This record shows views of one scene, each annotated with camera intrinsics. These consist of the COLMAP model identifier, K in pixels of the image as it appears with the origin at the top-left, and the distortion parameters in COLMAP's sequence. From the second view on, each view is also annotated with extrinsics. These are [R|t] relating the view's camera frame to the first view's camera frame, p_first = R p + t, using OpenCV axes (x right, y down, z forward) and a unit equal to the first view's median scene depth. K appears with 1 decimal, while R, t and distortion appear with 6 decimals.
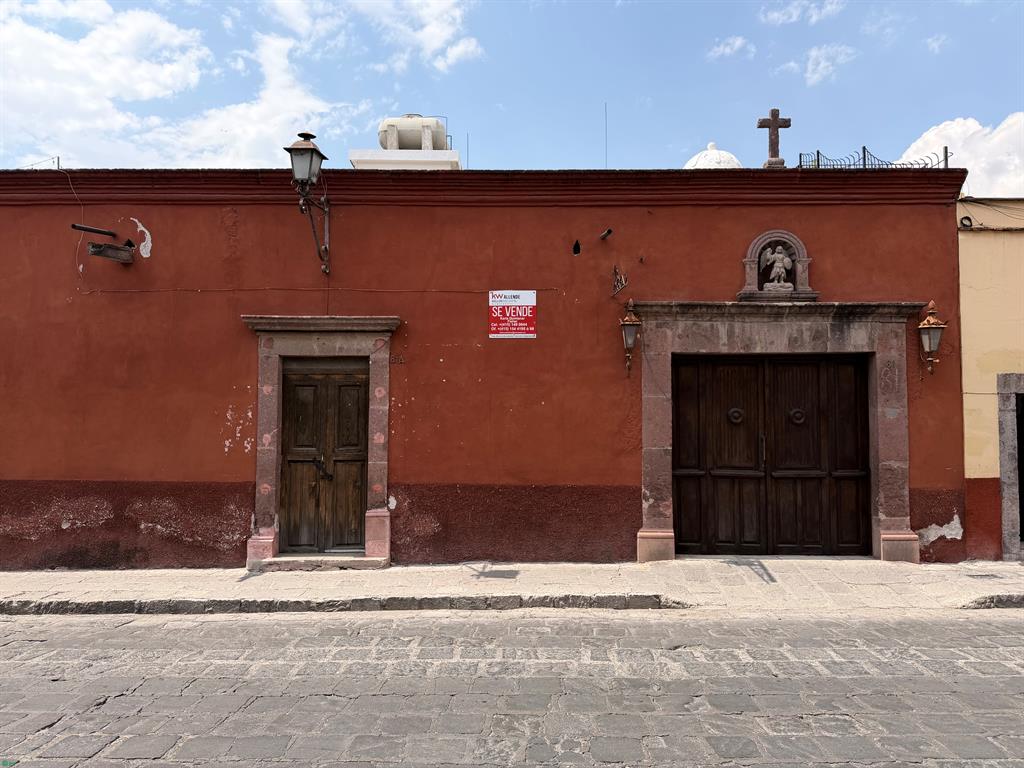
lens RADIAL K [[667.9, 0, 514.9], [0, 667.9, 386.9], [0, 0, 1]] dist [0.055348, -0.029519]
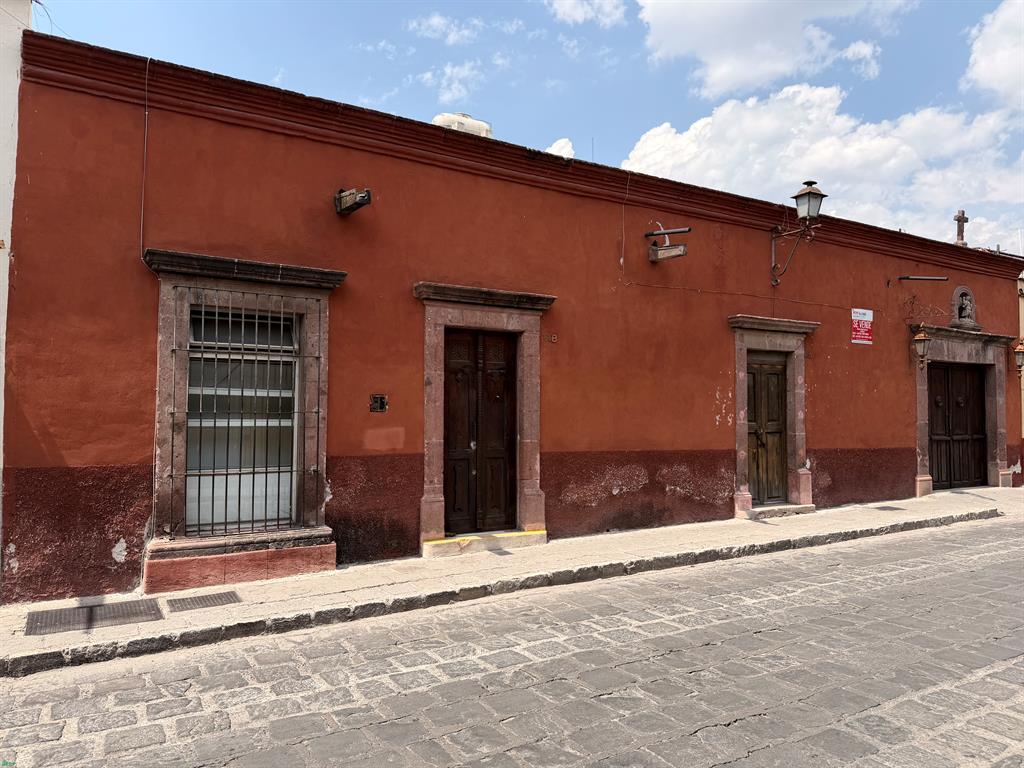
lens RADIAL K [[727.6, 0, 511.9], [0, 727.6, 383.2], [0, 0, 1]] dist [0.032251, -0.047592]
pose [[0.856323, 0.025457, 0.515813, -1.421415], [-0.020201, 0.999671, -0.015801, 0.048860], [-0.516046, 0.003110, 0.856555, 0.067118]]
